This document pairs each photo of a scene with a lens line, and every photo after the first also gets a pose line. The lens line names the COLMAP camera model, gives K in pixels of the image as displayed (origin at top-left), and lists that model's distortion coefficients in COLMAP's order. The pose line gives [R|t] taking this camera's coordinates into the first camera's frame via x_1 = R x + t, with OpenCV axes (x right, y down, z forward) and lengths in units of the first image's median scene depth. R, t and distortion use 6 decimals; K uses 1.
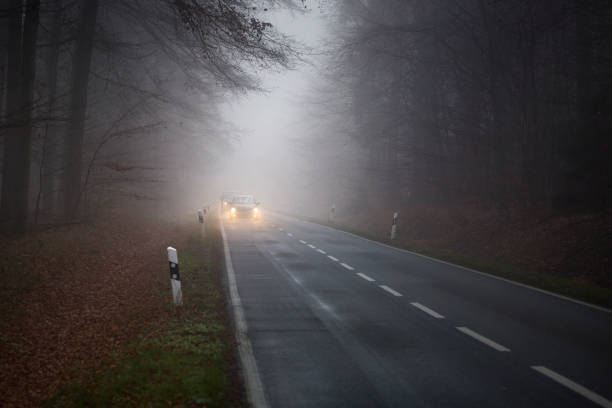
lens RADIAL K [[2777.4, 0, 304.7], [0, 2777.4, 205.0], [0, 0, 1]] dist [0.588252, 0.000000]
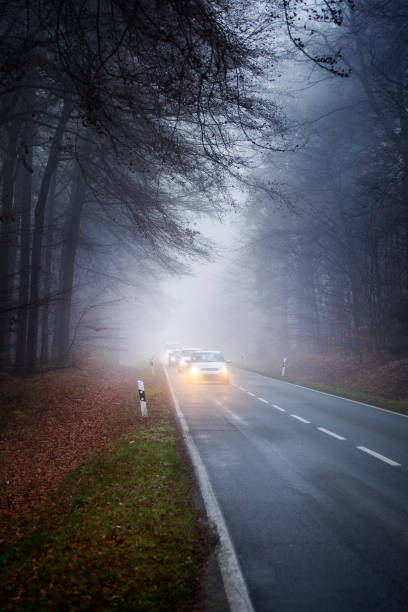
lens RADIAL K [[2777.4, 0, 206.4], [0, 2777.4, 308.1], [0, 0, 1]] dist [0.588252, 0.000000]
pose [[0.999982, -0.005102, -0.003271, -0.003482], [0.005039, 0.999807, -0.019004, 0.004079], [0.003367, 0.018988, 0.999814, -0.469849]]
